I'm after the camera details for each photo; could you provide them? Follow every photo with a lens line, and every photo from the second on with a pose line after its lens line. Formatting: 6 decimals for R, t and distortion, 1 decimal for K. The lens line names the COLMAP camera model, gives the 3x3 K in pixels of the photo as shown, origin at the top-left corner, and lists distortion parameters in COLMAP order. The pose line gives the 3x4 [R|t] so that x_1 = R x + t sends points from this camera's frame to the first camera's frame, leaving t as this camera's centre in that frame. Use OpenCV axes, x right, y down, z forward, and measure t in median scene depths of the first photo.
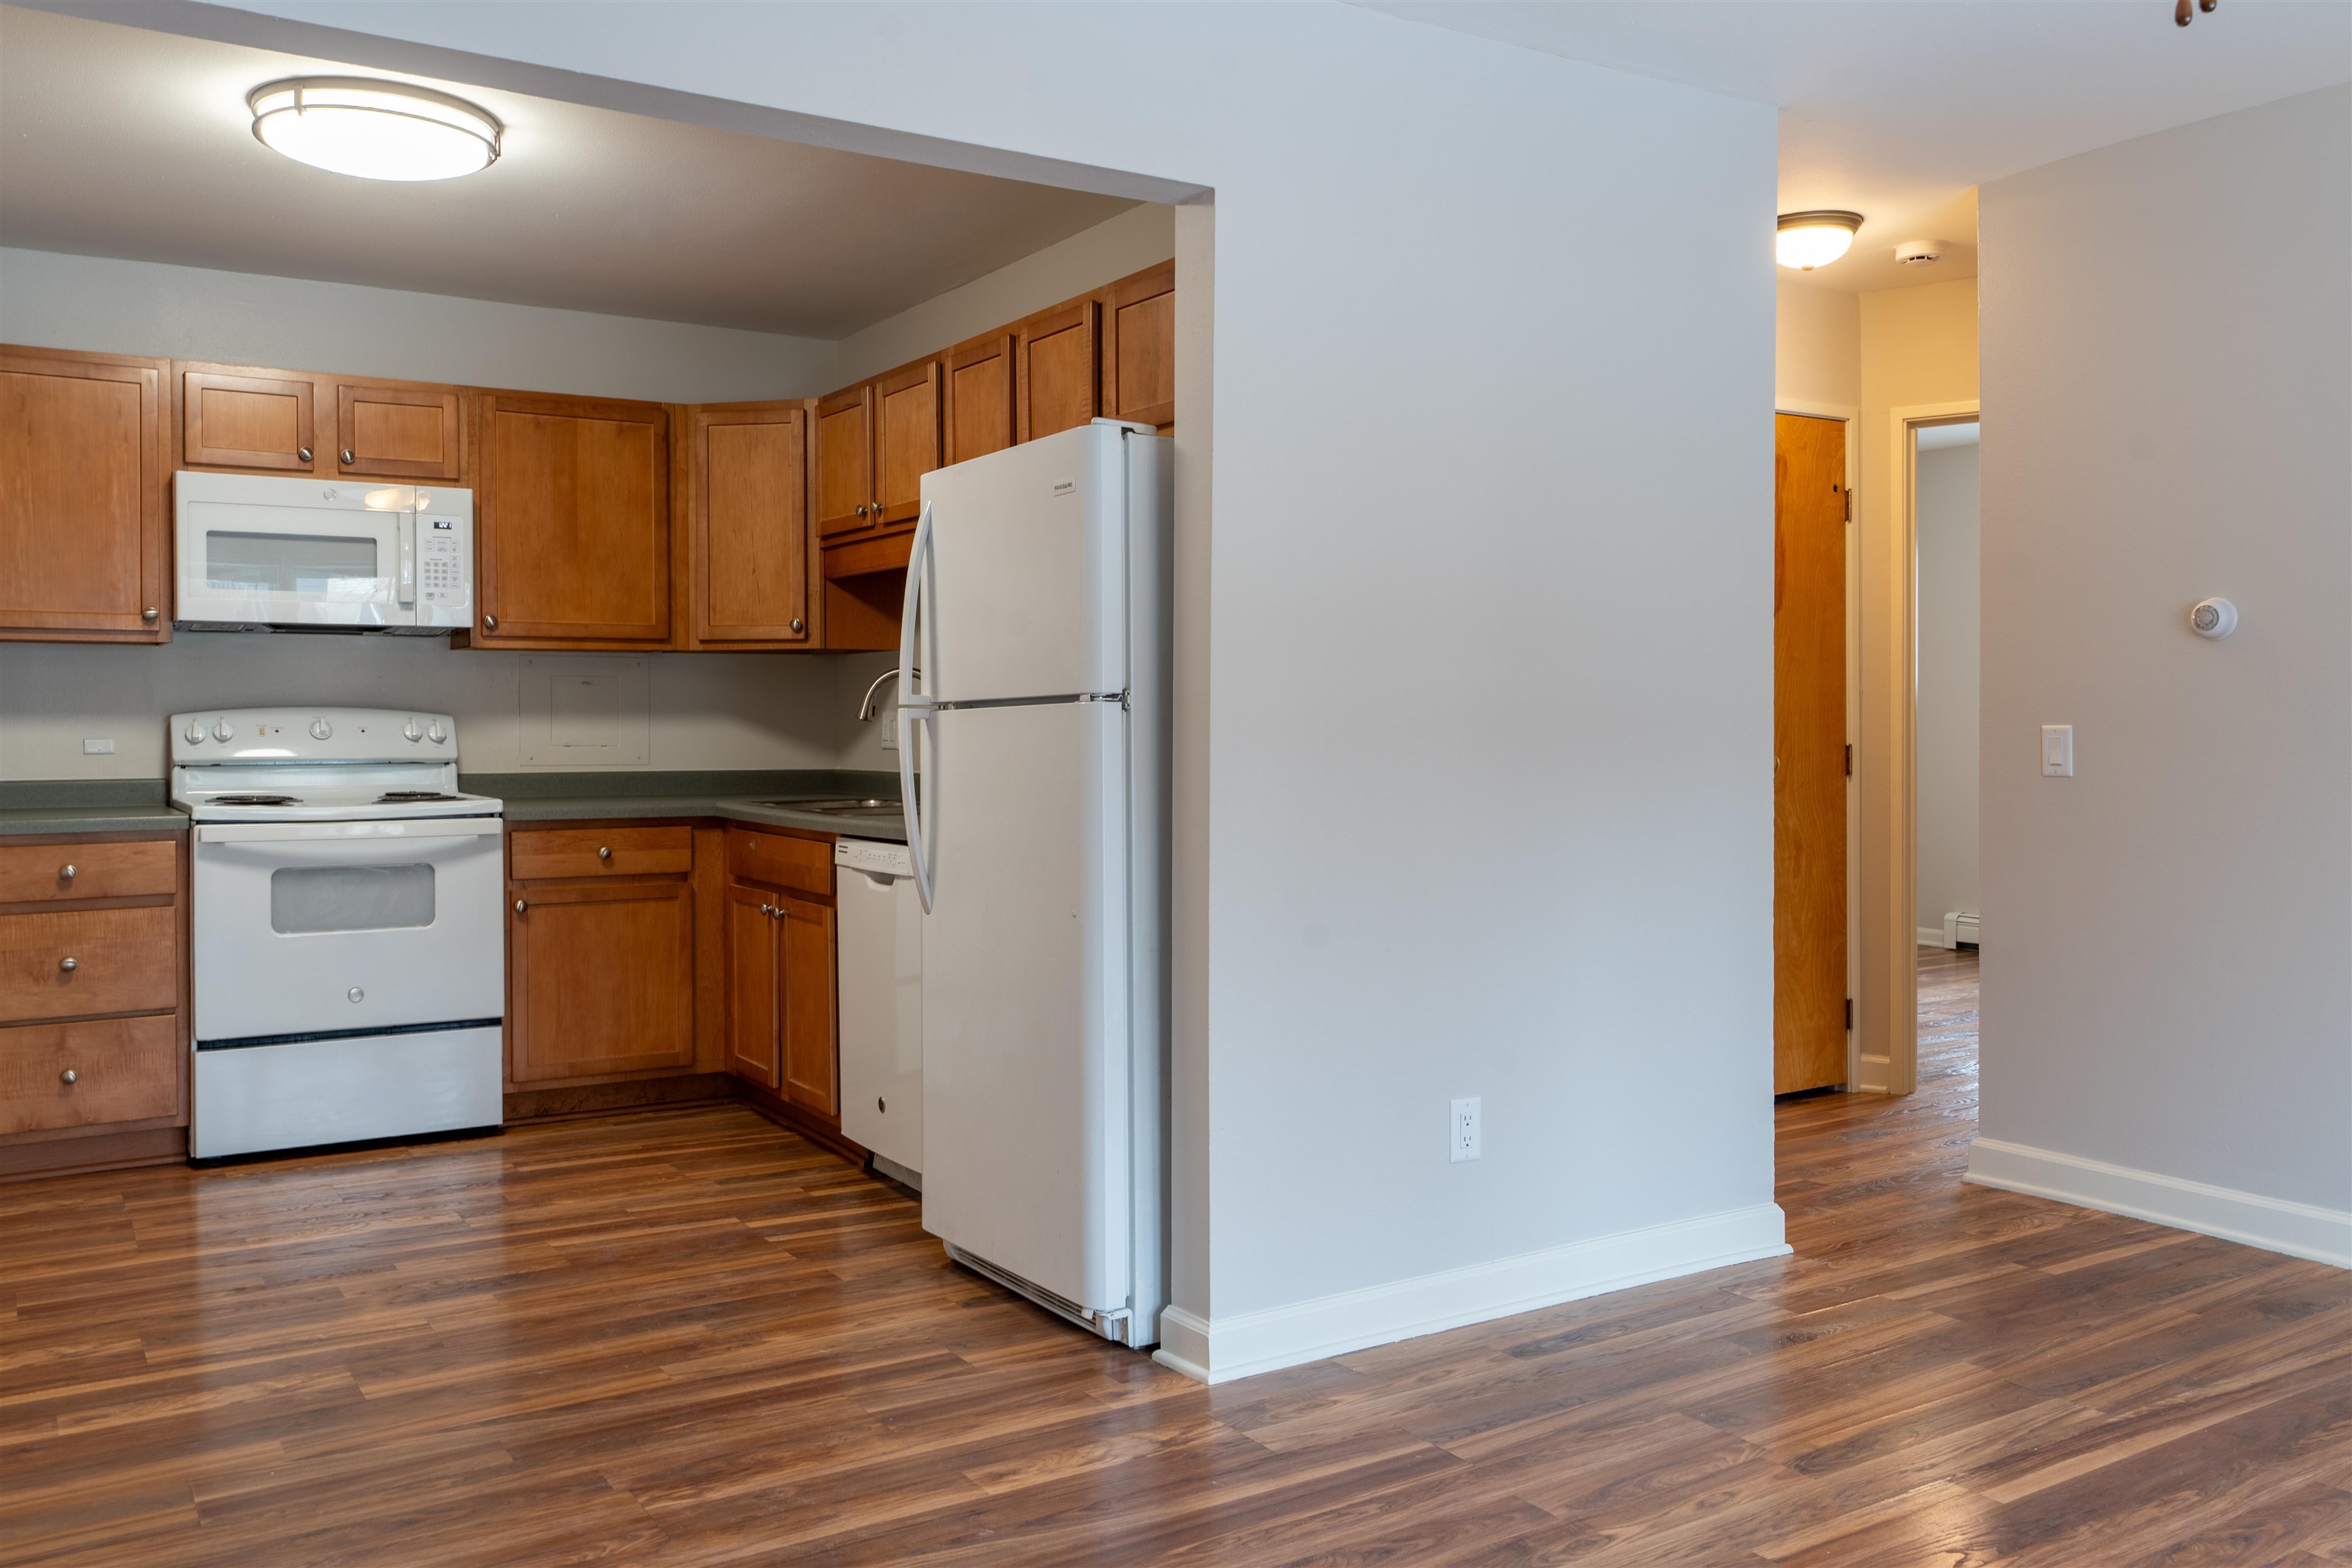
lens RADIAL K [[1879.8, 0, 1180.9], [0, 1879.8, 737.0], [0, 0, 1]] dist [0.003020, -0.003178]
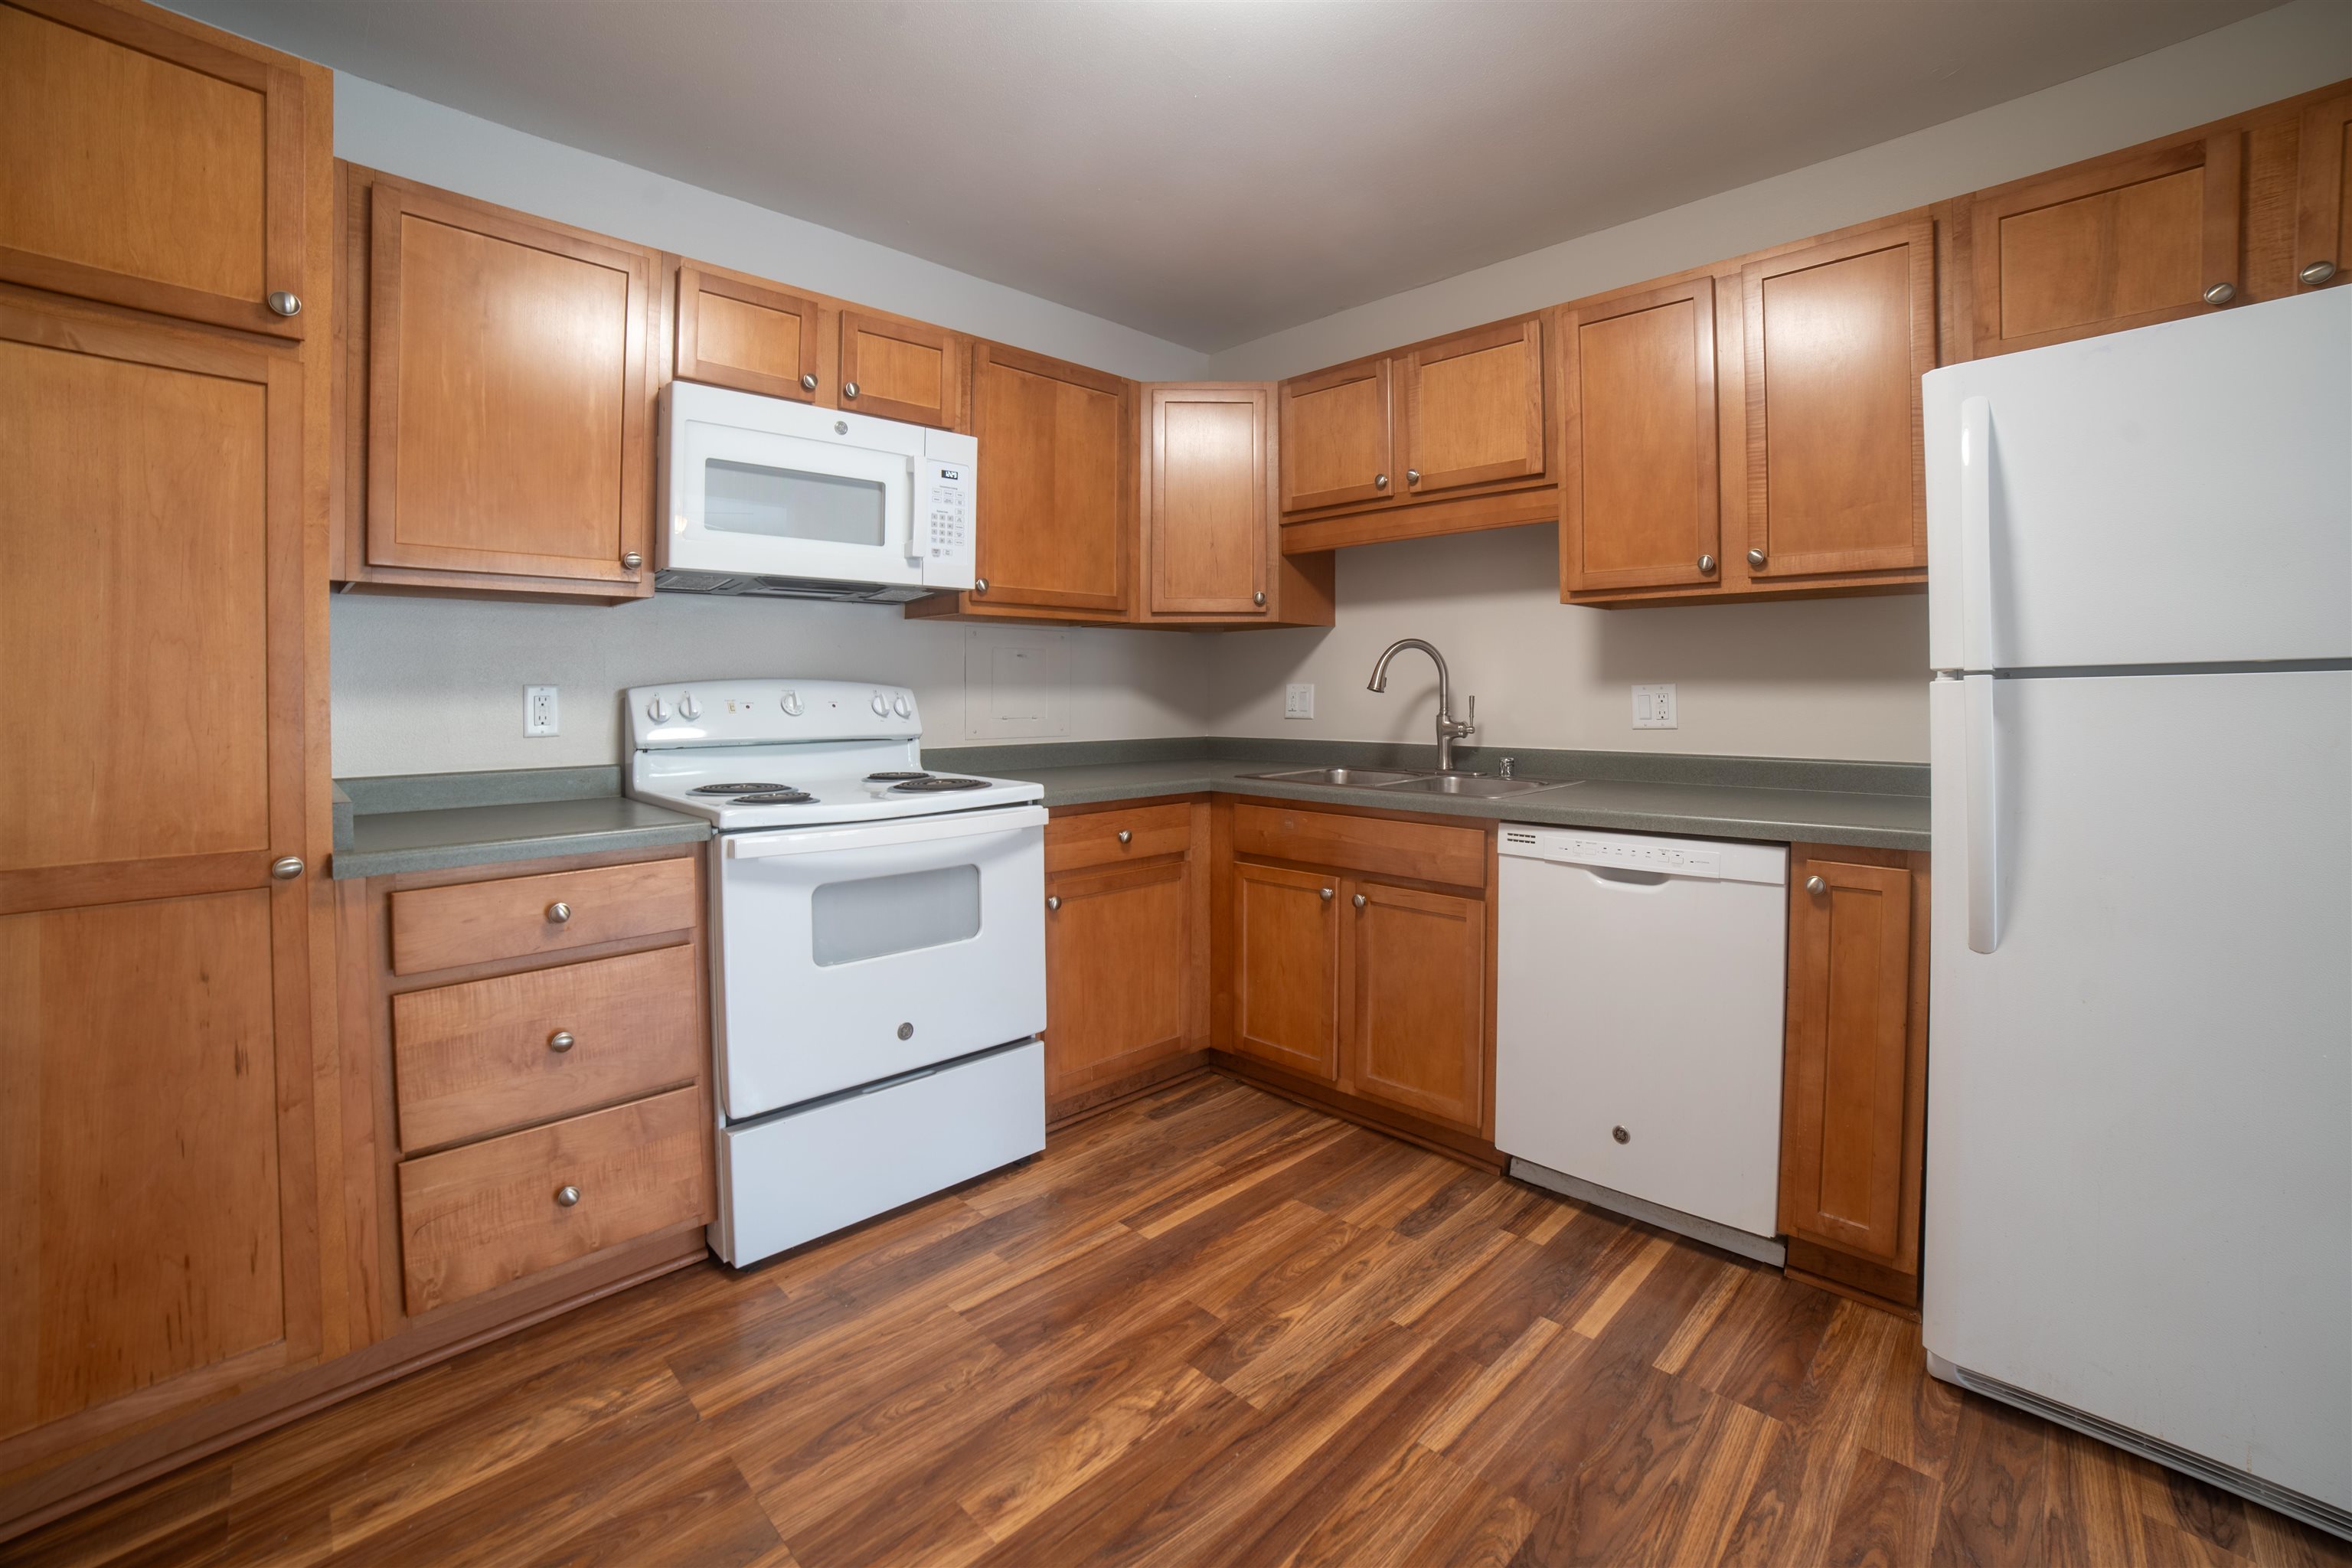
lens RADIAL K [[987.9, 0, 1200.2], [0, 987.9, 693.2], [0, 0, 1]] dist [-0.090618, 0.029664]
pose [[0.973321, -0.003051, 0.229428, -0.425119], [0.004028, 0.999985, -0.003790, -0.007551], [-0.229413, 0.004613, 0.973318, 0.579365]]
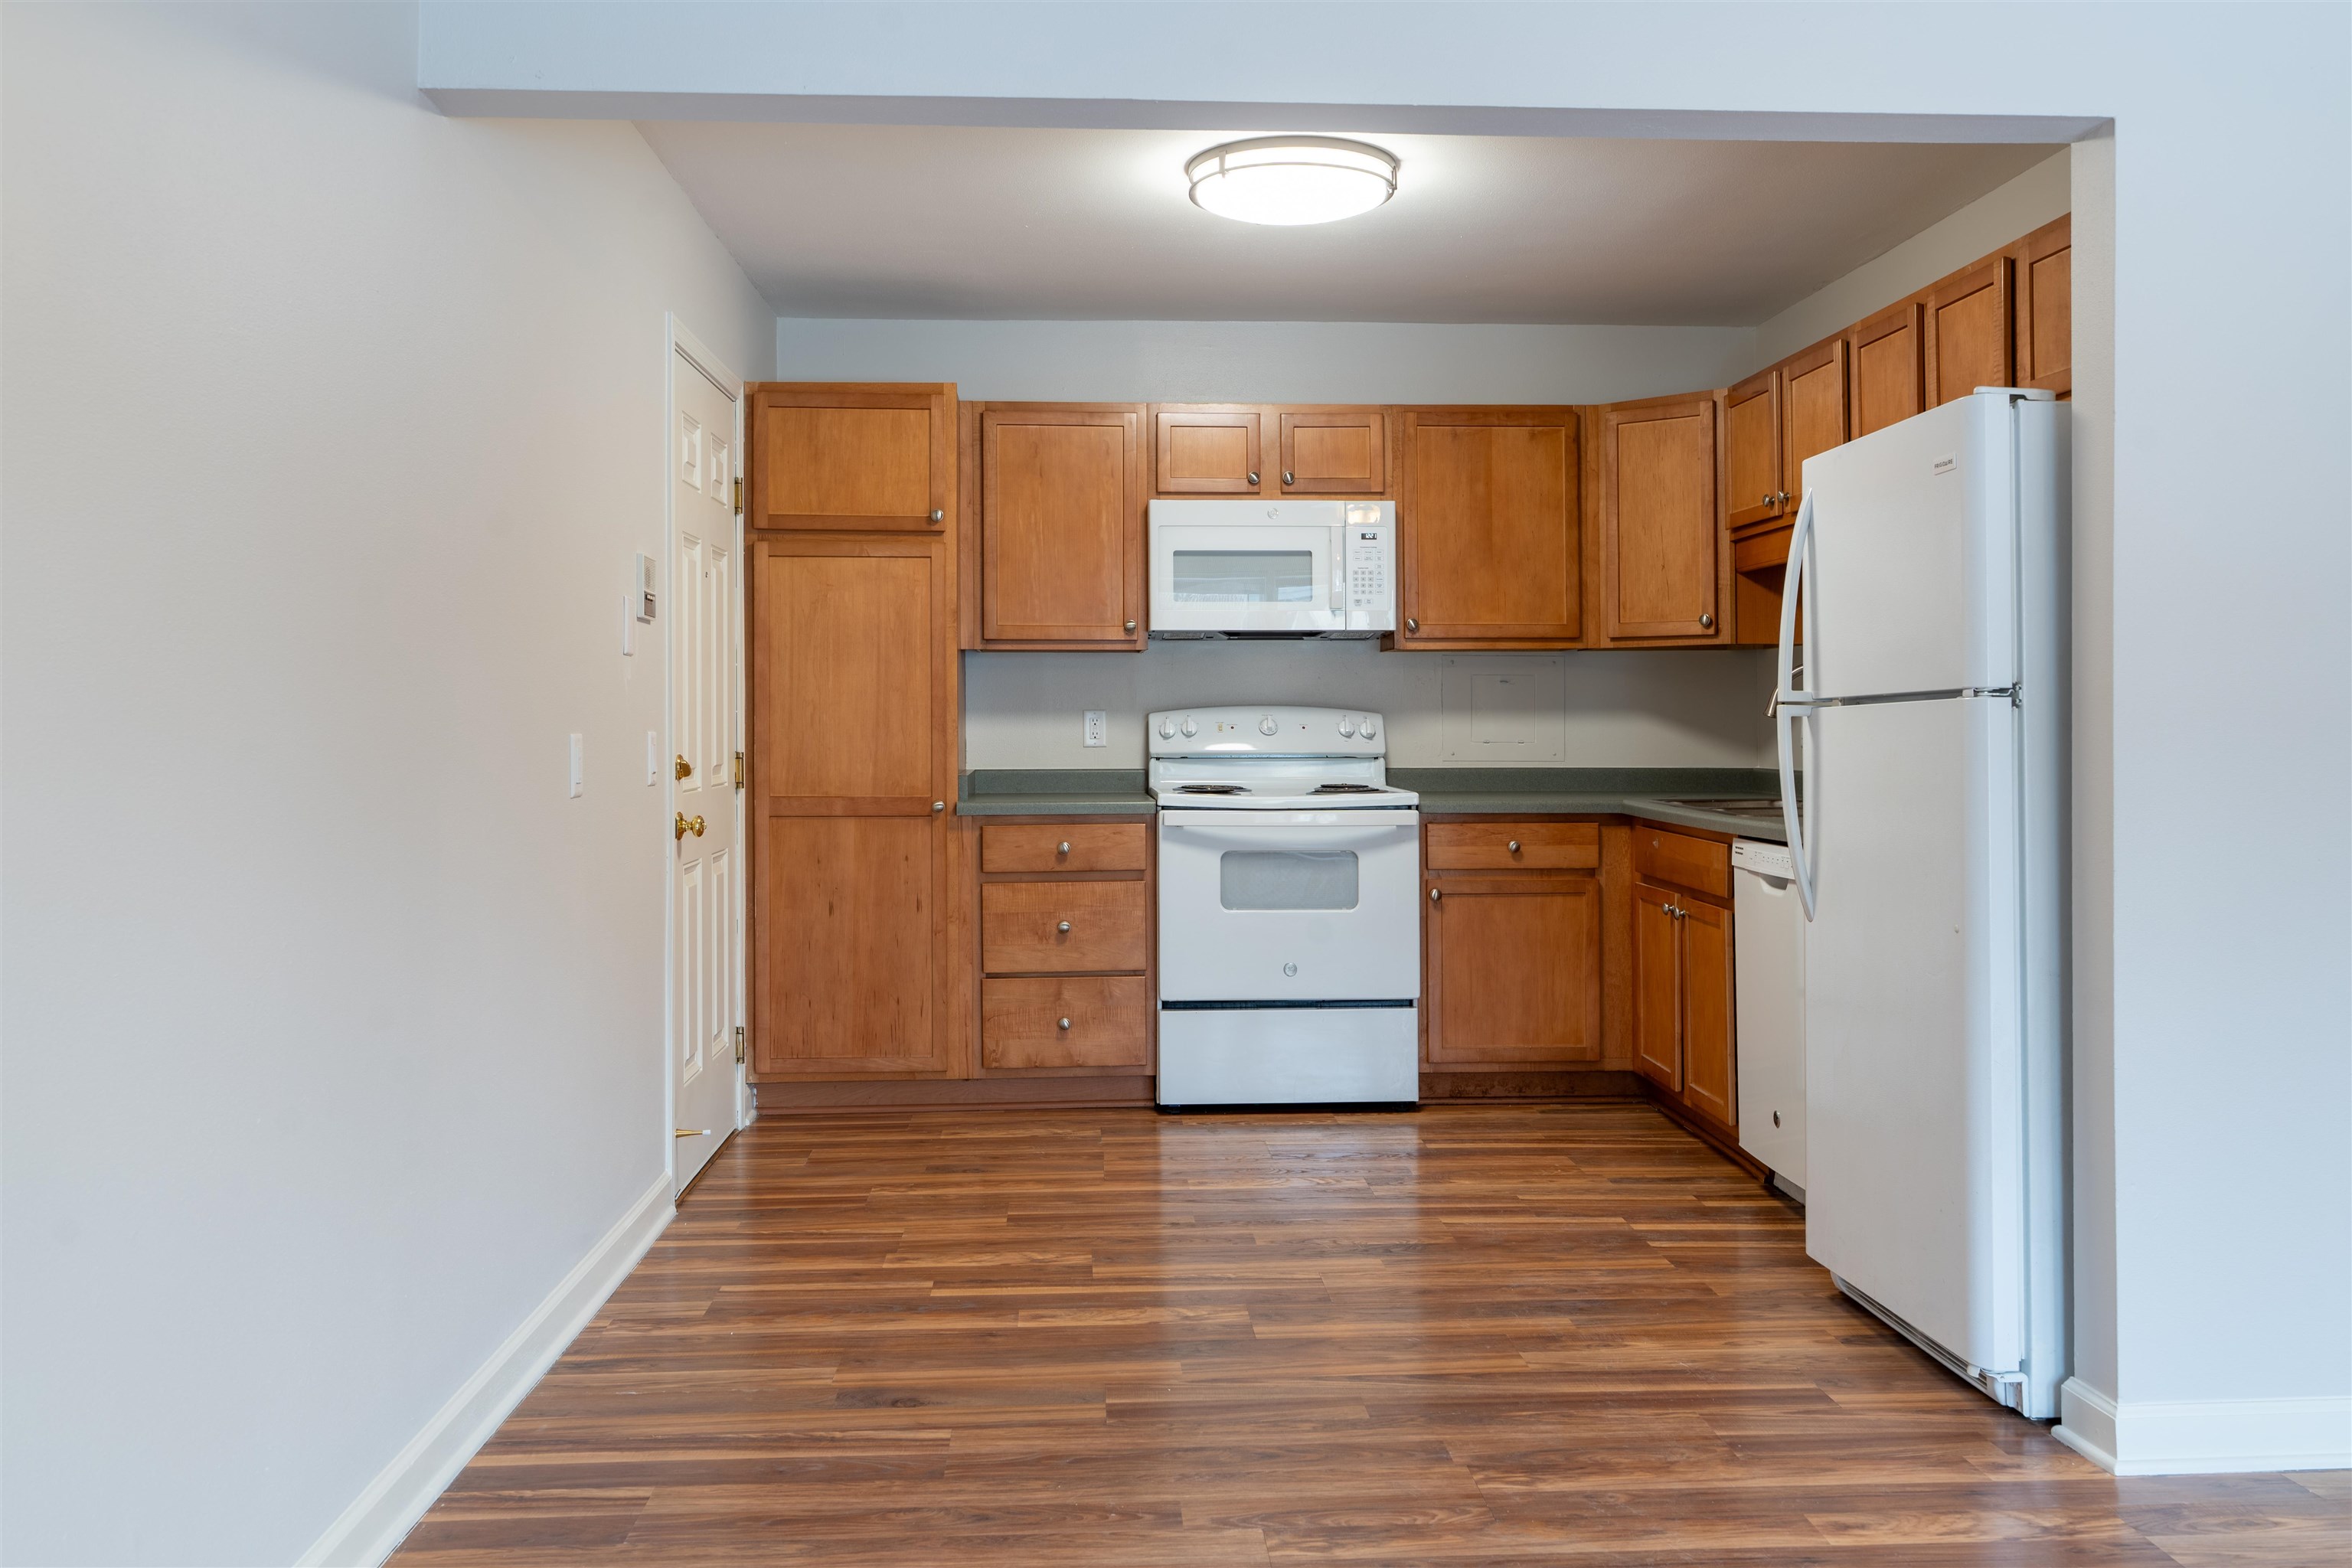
lens RADIAL K [[1893.5, 0, 1180.6], [0, 1893.5, 696.5], [0, 0, 1]] dist [-0.001912, 0.002946]
pose [[0.872394, -0.006272, -0.488764, 0.045998], [-0.003361, 0.999817, -0.018829, -0.000370], [0.488792, 0.018069, 0.872213, 0.006817]]
